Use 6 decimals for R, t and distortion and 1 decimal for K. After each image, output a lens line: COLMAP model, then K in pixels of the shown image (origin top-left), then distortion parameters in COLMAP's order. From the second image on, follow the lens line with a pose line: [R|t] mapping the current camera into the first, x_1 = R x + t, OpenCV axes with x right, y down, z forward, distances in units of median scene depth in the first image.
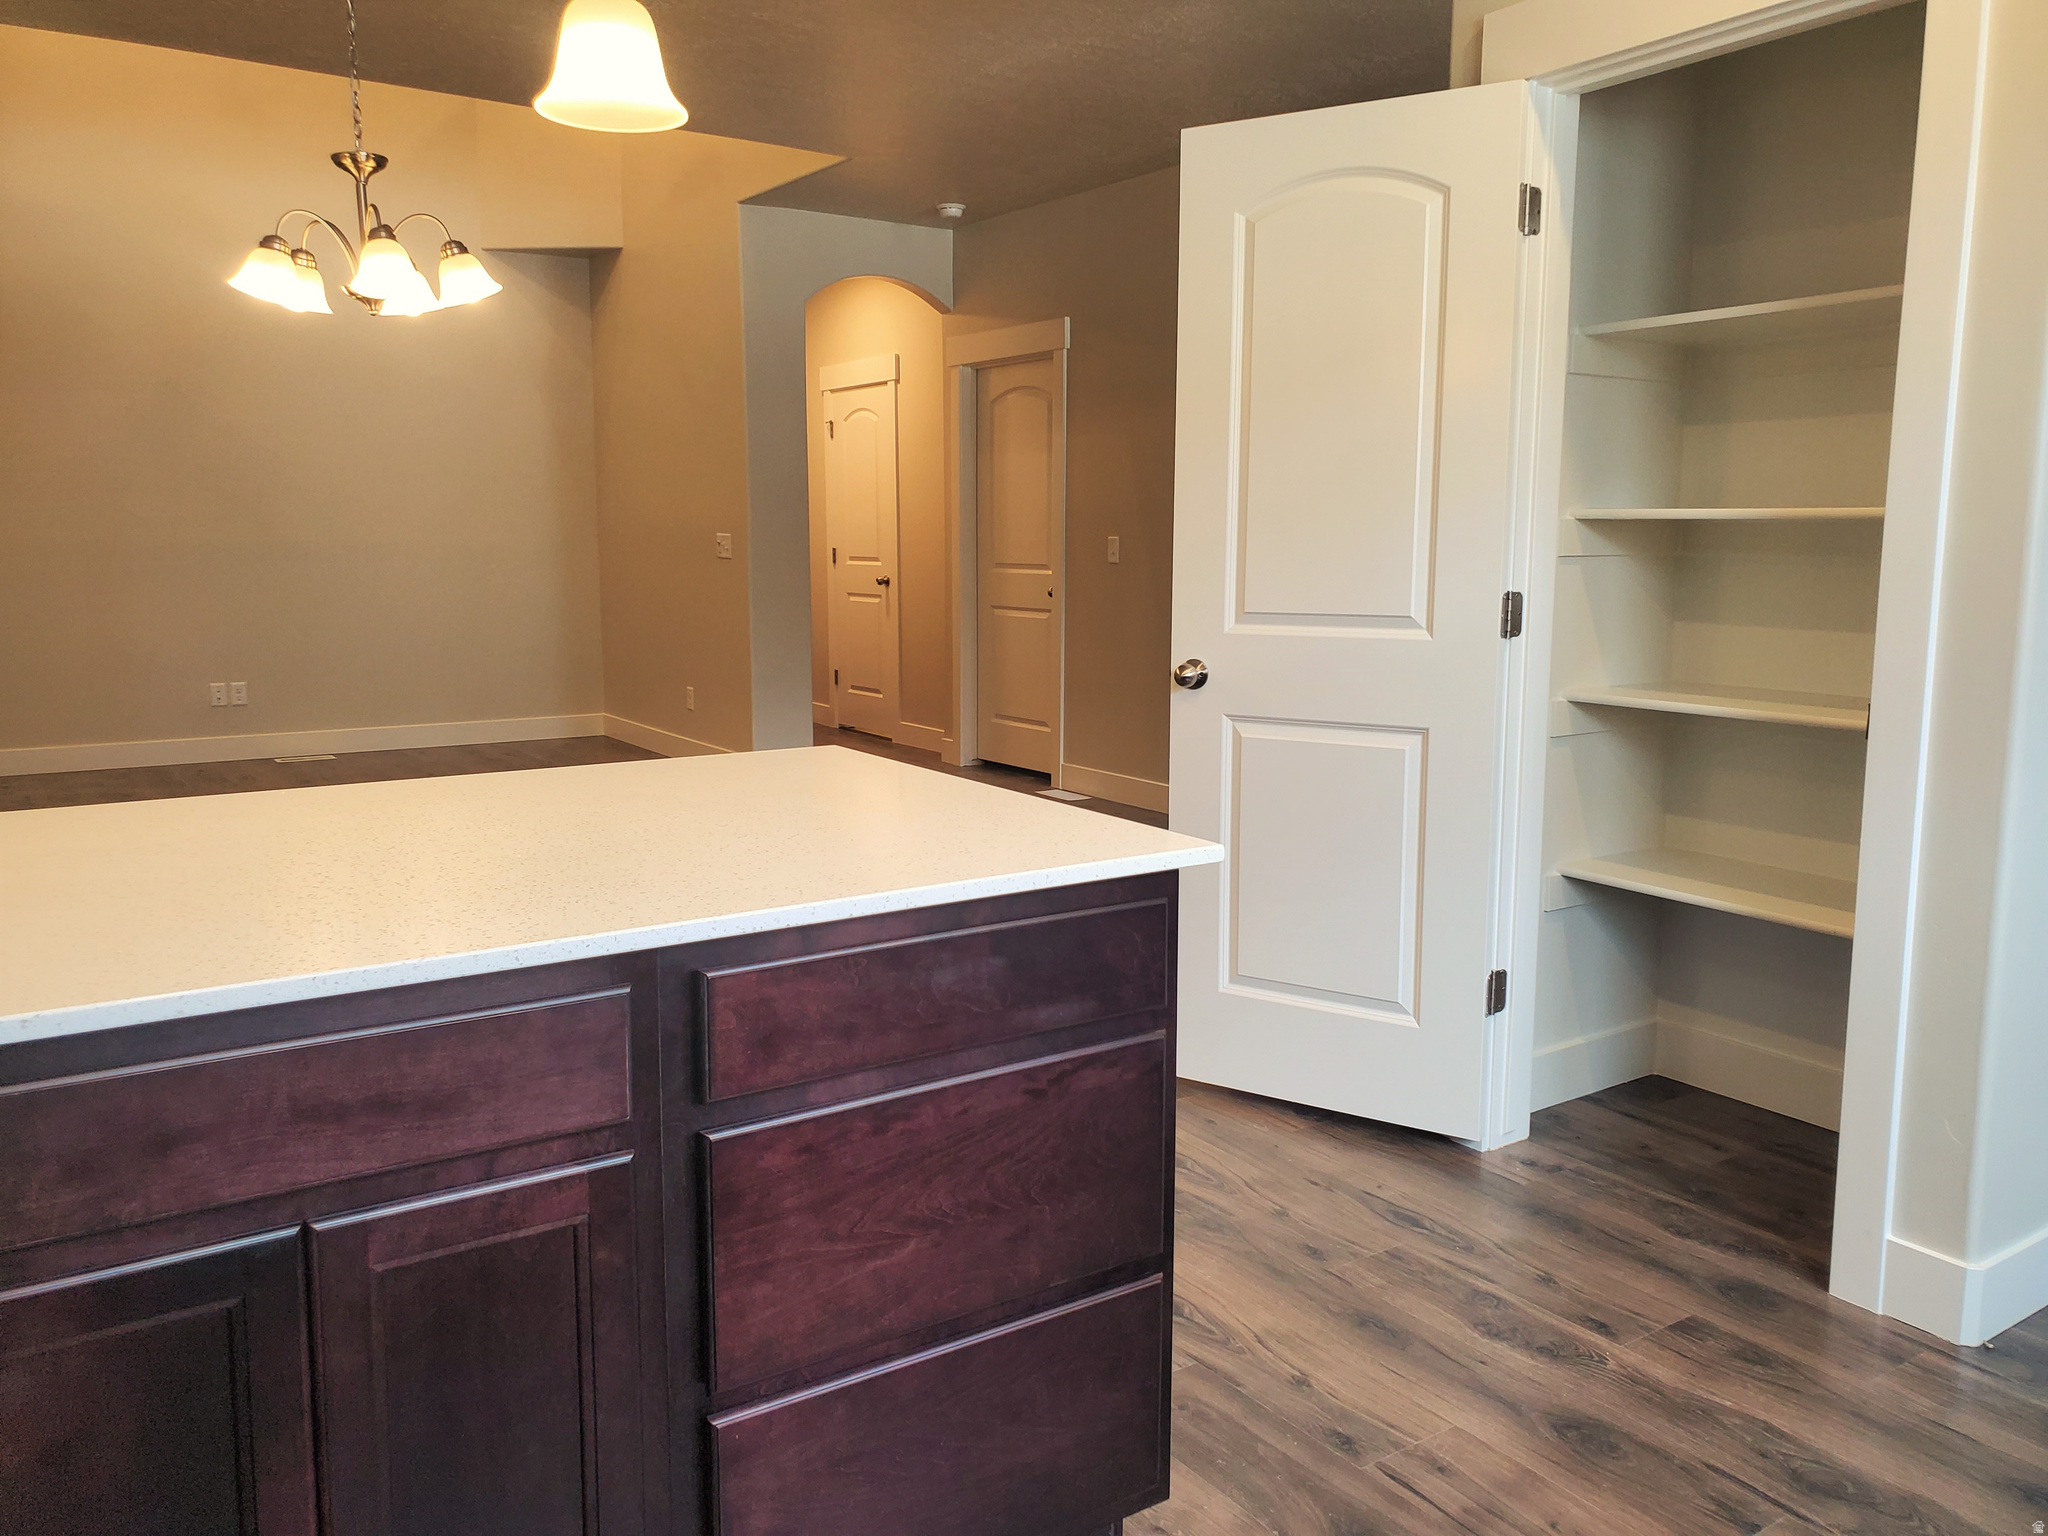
lens RADIAL K [[1616.4, 0, 1044.0], [0, 1616.4, 728.2], [0, 0, 1]] dist [0.115965, -0.122056]
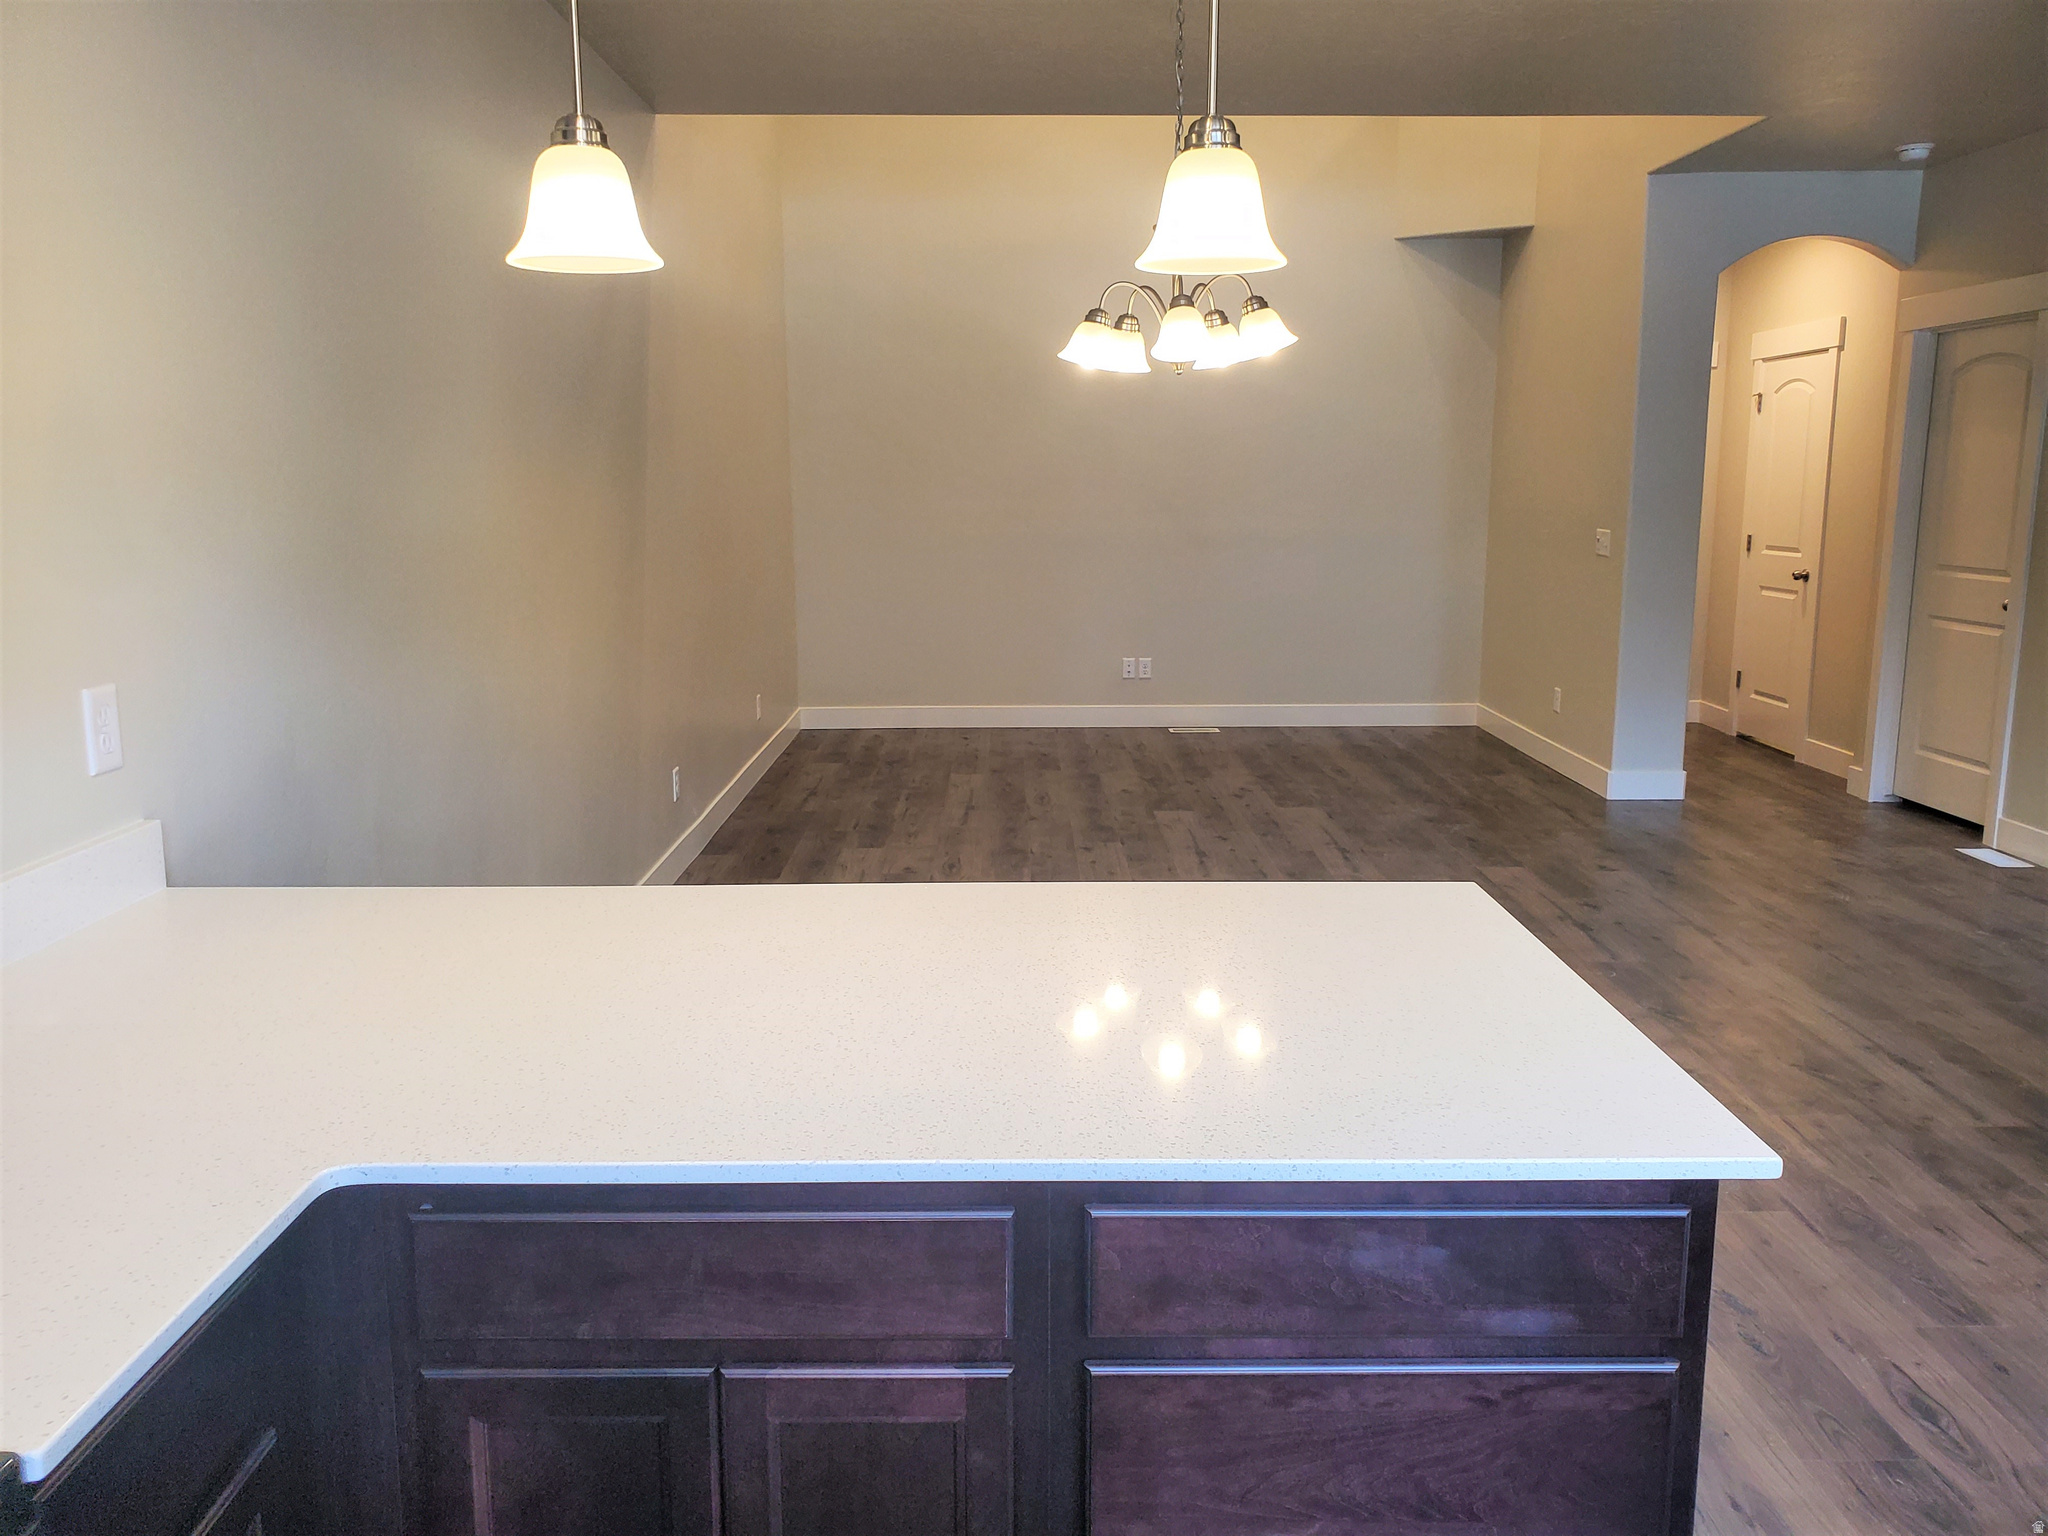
lens RADIAL K [[1618.1, 0, 1024.0], [0, 1618.1, 768.0], [0, 0, 1]] dist [0.019610, 0.009495]
pose [[0.834088, 0.099710, -0.542545, 0.232608], [-0.067512, 0.994586, 0.078996, -0.168951], [0.547485, -0.029261, 0.836304, 0.148315]]
